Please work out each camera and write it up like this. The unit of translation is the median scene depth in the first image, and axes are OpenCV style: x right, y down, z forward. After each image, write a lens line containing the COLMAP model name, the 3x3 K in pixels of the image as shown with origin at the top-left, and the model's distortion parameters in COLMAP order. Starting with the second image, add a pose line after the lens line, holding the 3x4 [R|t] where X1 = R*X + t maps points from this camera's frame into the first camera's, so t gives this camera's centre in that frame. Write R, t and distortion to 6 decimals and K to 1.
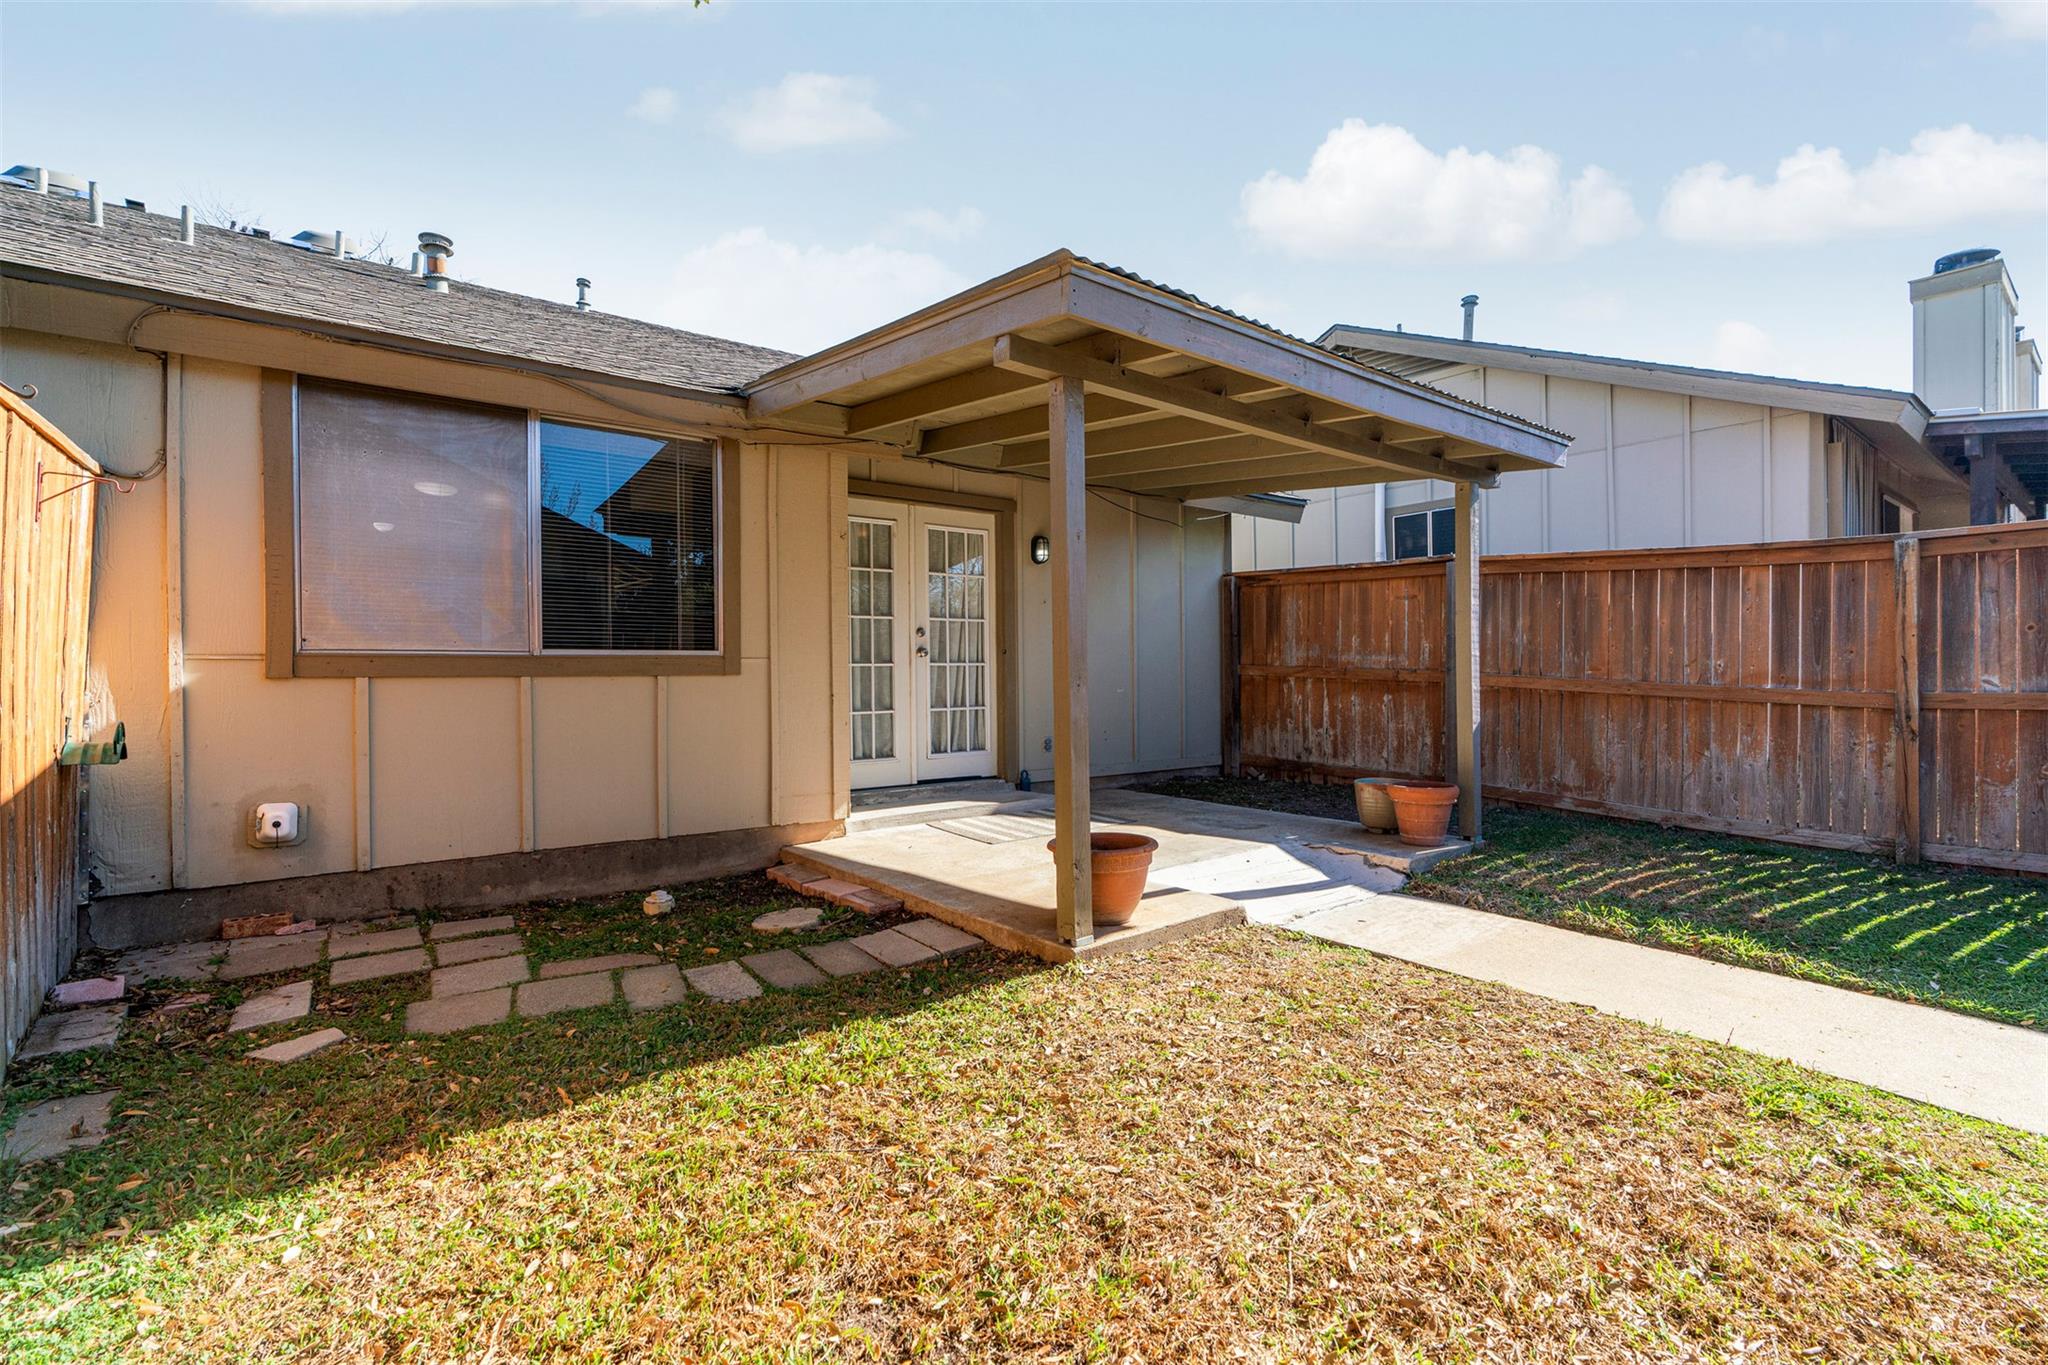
lens RADIAL K [[922.1, 0, 1024.3], [0, 922.1, 676.0], [0, 0, 1]] dist [-0.012649, 0.004310]
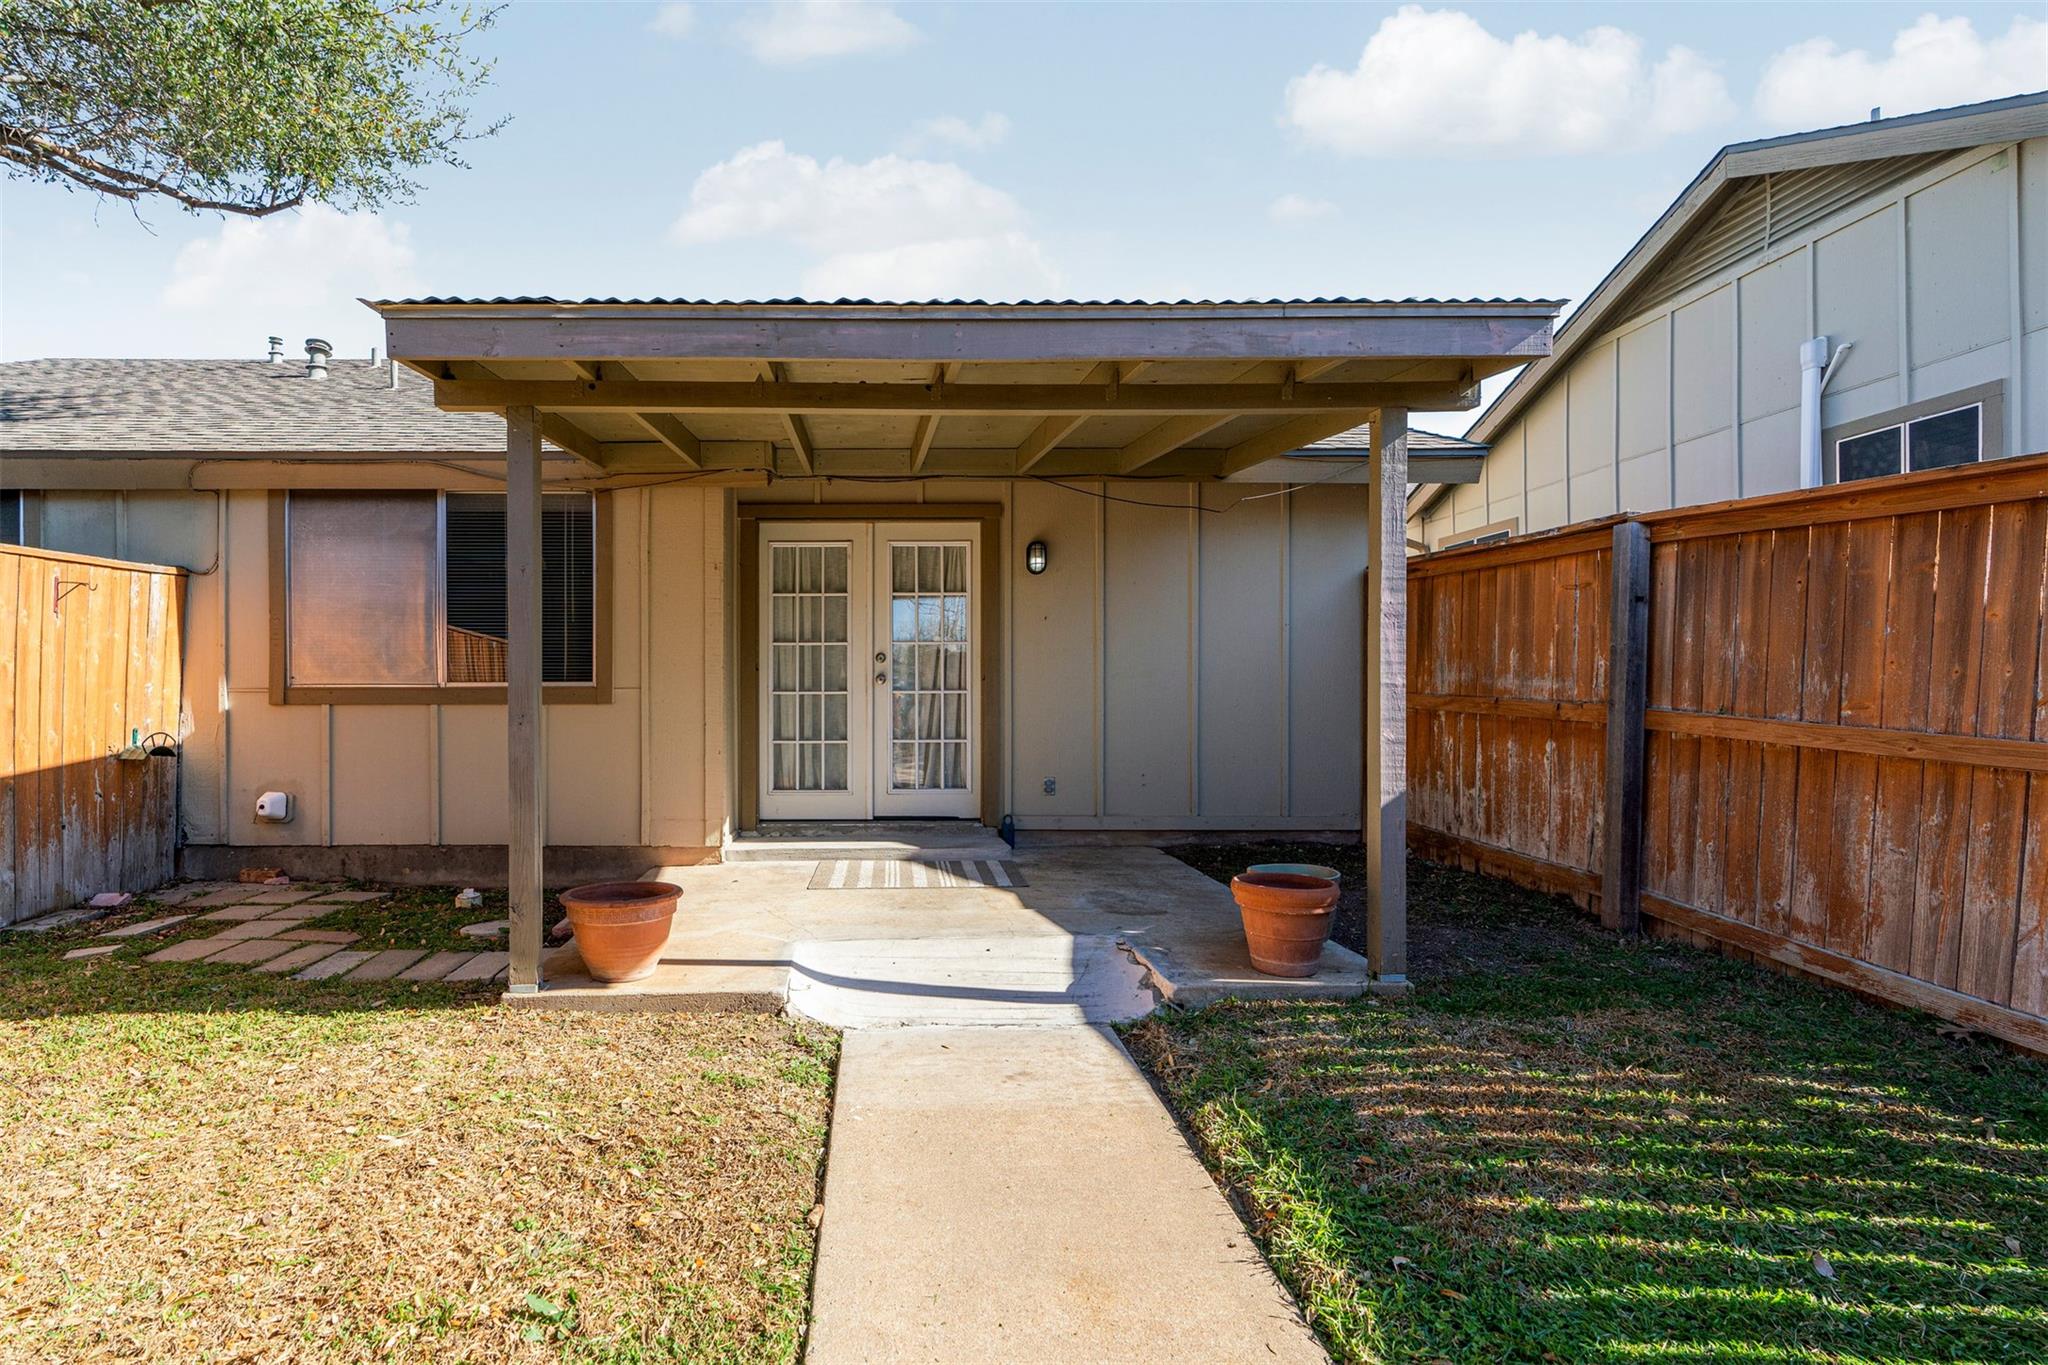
lens RADIAL K [[1014.3, 0, 1009.4], [0, 1014.3, 695.6], [0, 0, 1]] dist [-0.006429, 0.000864]
pose [[0.793327, 0.007128, -0.608753, 0.608204], [-0.005037, 0.999974, 0.005145, -0.014998], [0.608774, -0.001016, 0.793343, 0.256279]]
